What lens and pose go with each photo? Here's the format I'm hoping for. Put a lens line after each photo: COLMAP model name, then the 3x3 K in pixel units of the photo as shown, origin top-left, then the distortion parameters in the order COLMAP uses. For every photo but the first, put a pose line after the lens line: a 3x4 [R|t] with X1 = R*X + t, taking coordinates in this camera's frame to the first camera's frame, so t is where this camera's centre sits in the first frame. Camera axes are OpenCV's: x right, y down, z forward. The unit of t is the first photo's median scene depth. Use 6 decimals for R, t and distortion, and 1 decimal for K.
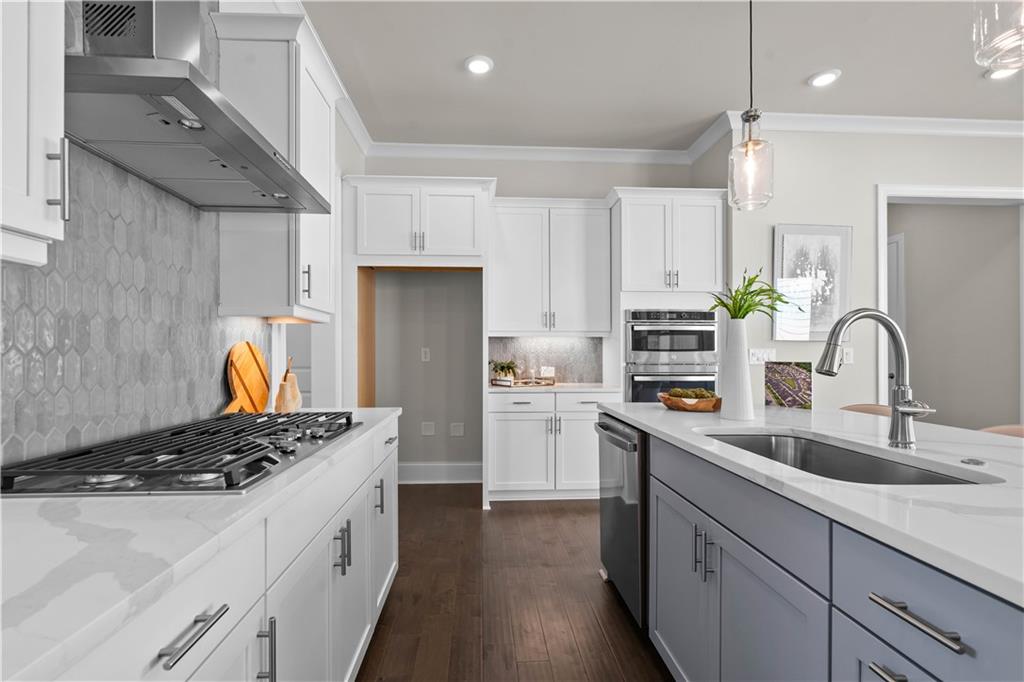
lens RADIAL K [[465.2, 0, 502.6], [0, 465.2, 353.5], [0, 0, 1]] dist [-0.008616, 0.002817]
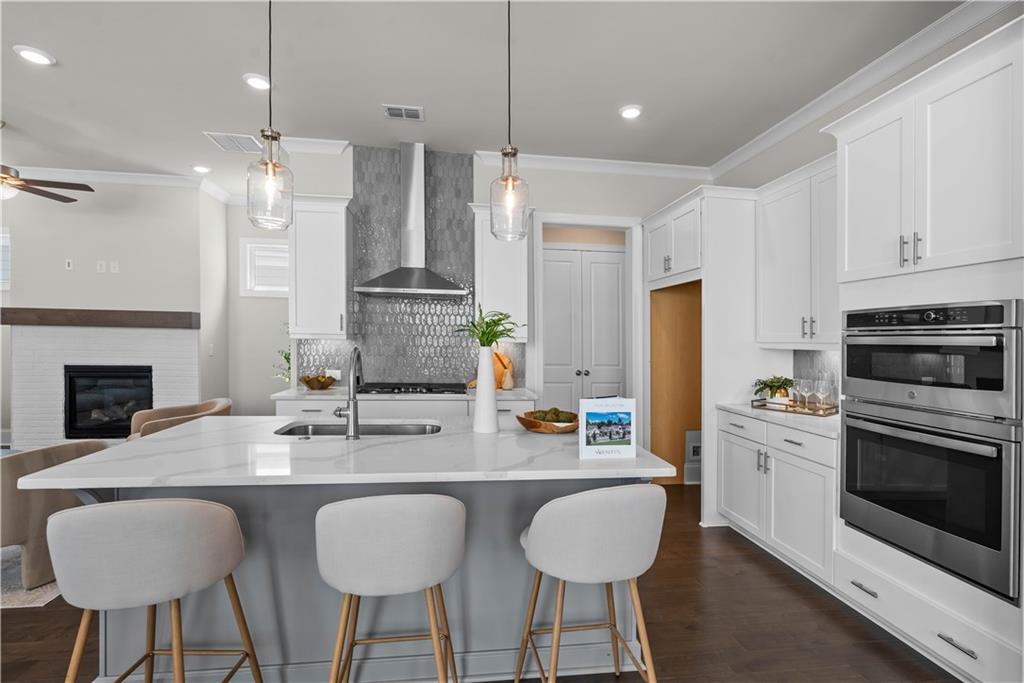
lens RADIAL K [[465.2, 0, 505.5], [0, 465.2, 344.6], [0, 0, 1]] dist [-0.008616, 0.002817]
pose [[0.076207, 0.015356, -0.996974, 1.307109], [-0.016273, 0.999767, 0.014155, -0.075995], [0.996959, 0.015145, 0.076440, 0.753421]]
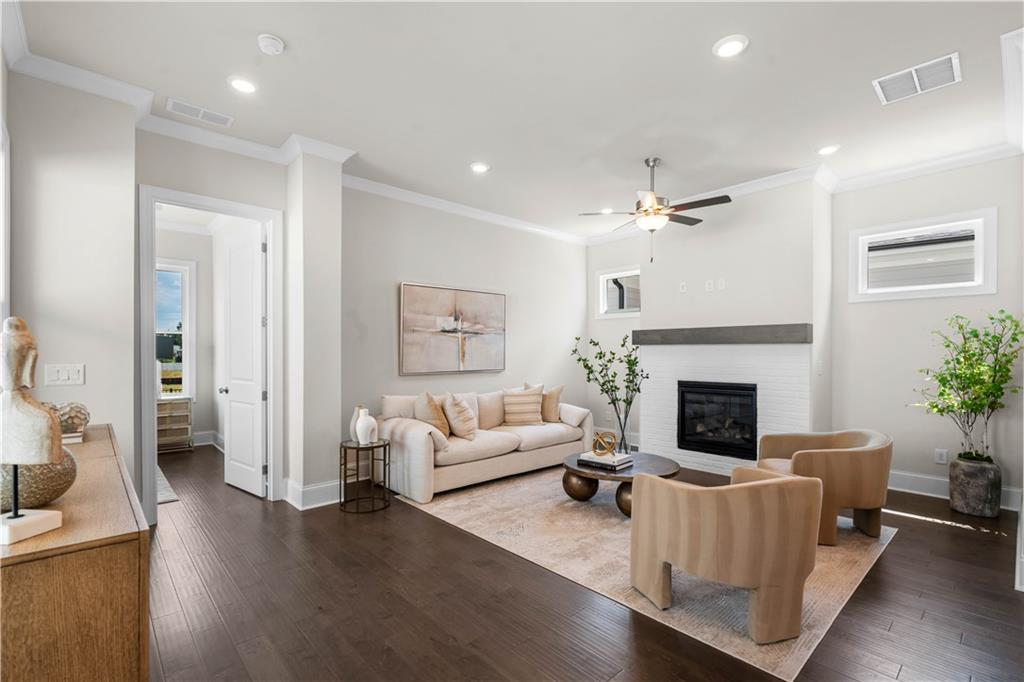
lens RADIAL K [[465.2, 0, 507.6], [0, 465.2, 356.6], [0, 0, 1]] dist [-0.008616, 0.002817]
pose [[-0.782859, 0.001080, -0.622198, 1.136406], [-0.002703, 0.999983, 0.005136, -0.048474], [0.622193, 0.005702, -0.782843, 0.190970]]
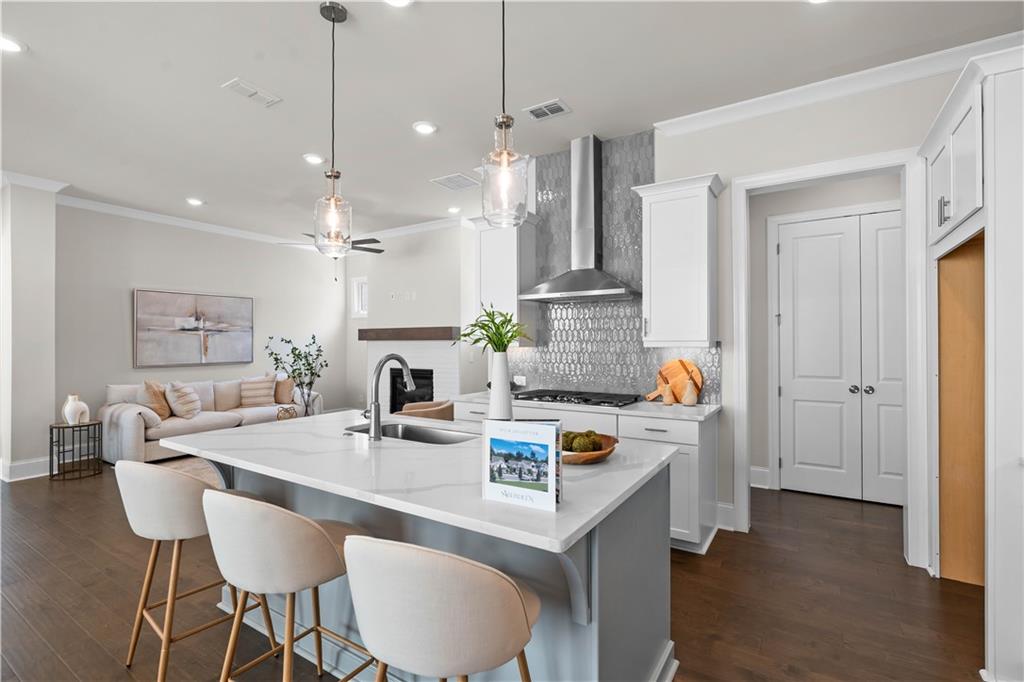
lens RADIAL K [[465.2, 0, 506.1], [0, 465.2, 343.0], [0, 0, 1]] dist [-0.008616, 0.002817]
pose [[-0.587165, -0.000791, -0.809467, 1.035839], [0.002285, 0.999994, -0.002634, -0.071565], [0.809464, -0.003396, -0.587160, 1.252077]]
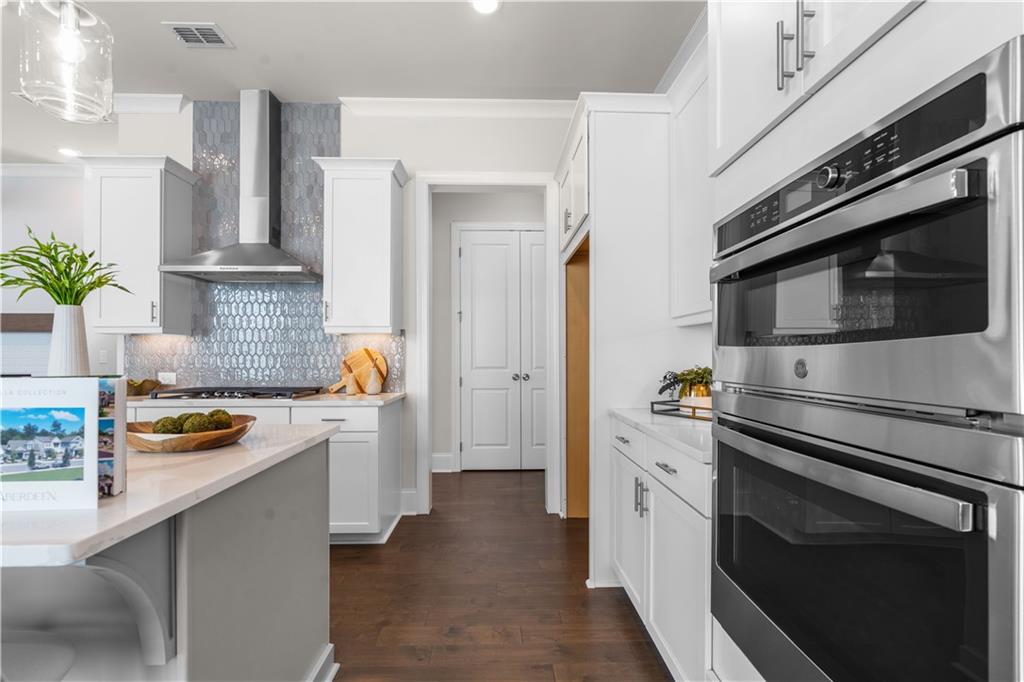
lens RADIAL K [[465.2, 0, 503.1], [0, 465.2, 352.5], [0, 0, 1]] dist [-0.008616, 0.002817]
pose [[-0.032983, -0.003715, -0.999449, 0.922850], [0.005281, 0.999978, -0.003891, -0.000838], [0.999442, -0.005407, -0.032963, 1.299339]]
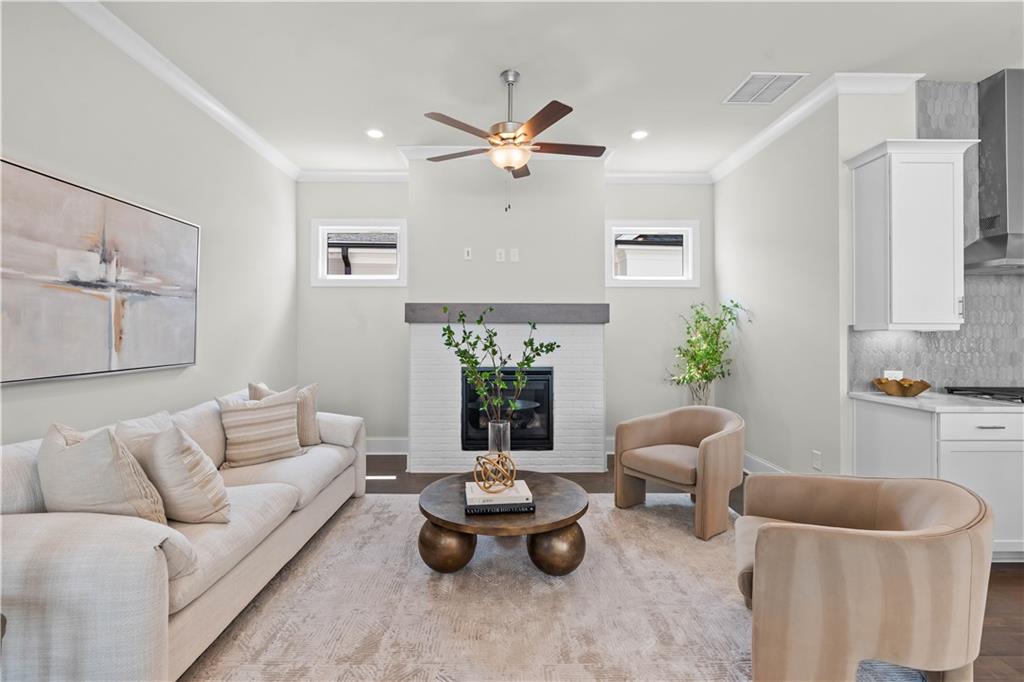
lens RADIAL K [[465.2, 0, 506.0], [0, 465.2, 333.3], [0, 0, 1]] dist [-0.008616, 0.002817]
pose [[-0.048993, -0.006349, -0.998779, 0.921960], [-0.001008, 0.999980, -0.006307, -0.046063], [0.998799, 0.000698, -0.048999, -0.779545]]
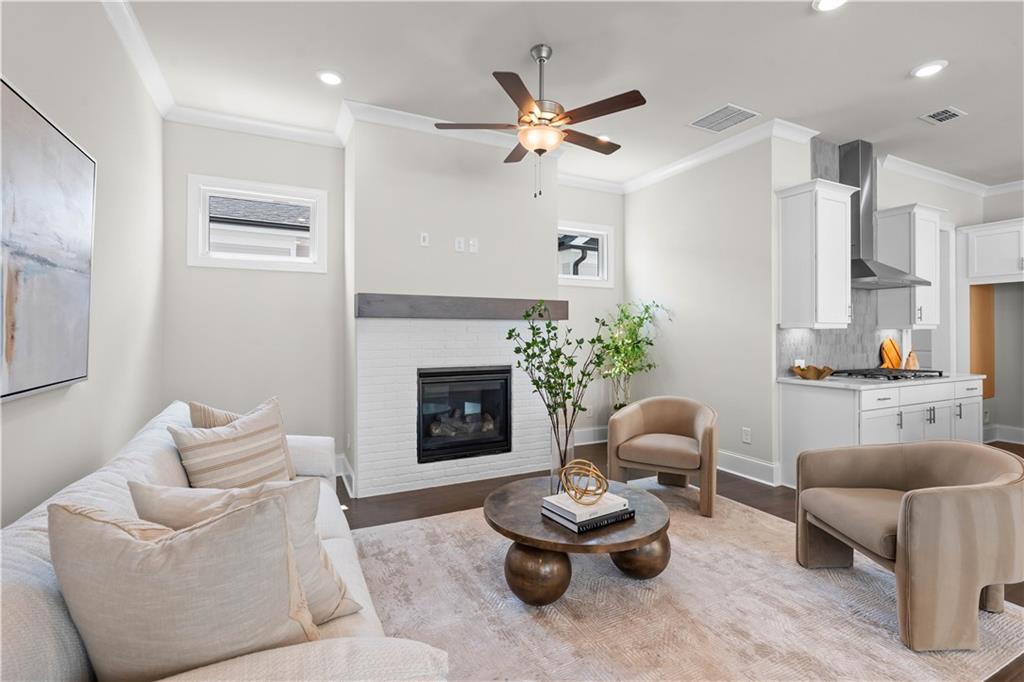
lens RADIAL K [[465.2, 0, 509.2], [0, 465.2, 331.4], [0, 0, 1]] dist [-0.008616, 0.002817]
pose [[0.387249, -0.003810, -0.921967, 0.701273], [0.000589, 0.999992, -0.003885, -0.046190], [0.921975, 0.000962, 0.387249, -1.367733]]
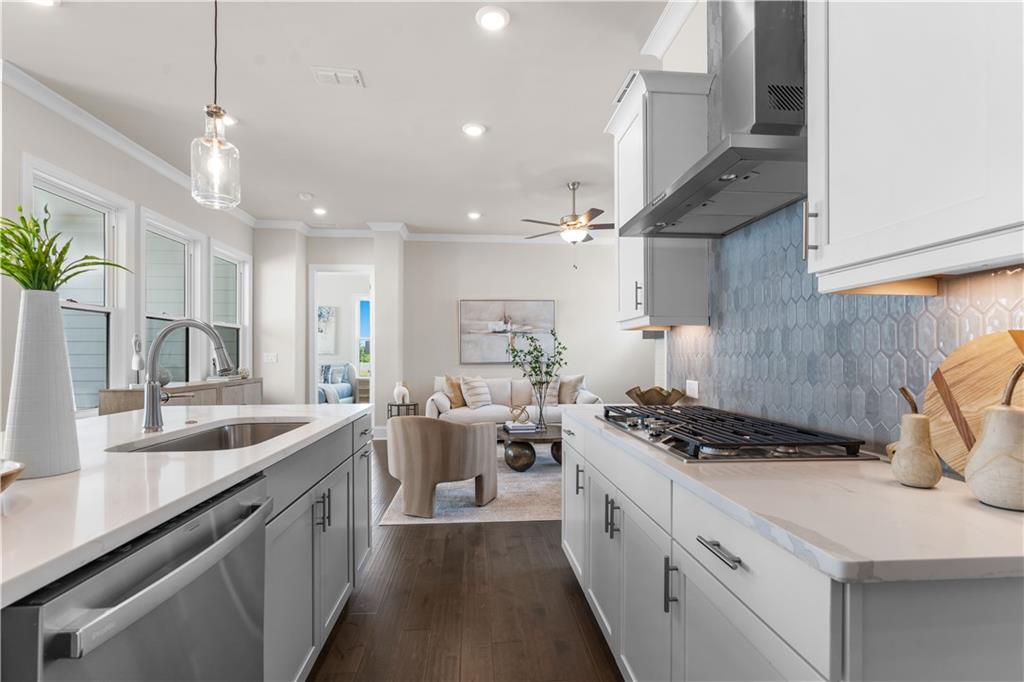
lens RADIAL K [[465.2, 0, 501.7], [0, 465.2, 350.6], [0, 0, 1]] dist [-0.008616, 0.002817]
pose [[-0.999973, -0.001564, -0.007178, -0.026694], [-0.001461, 0.999896, -0.014343, 0.002548], [0.007200, -0.014333, -0.999871, 1.227843]]
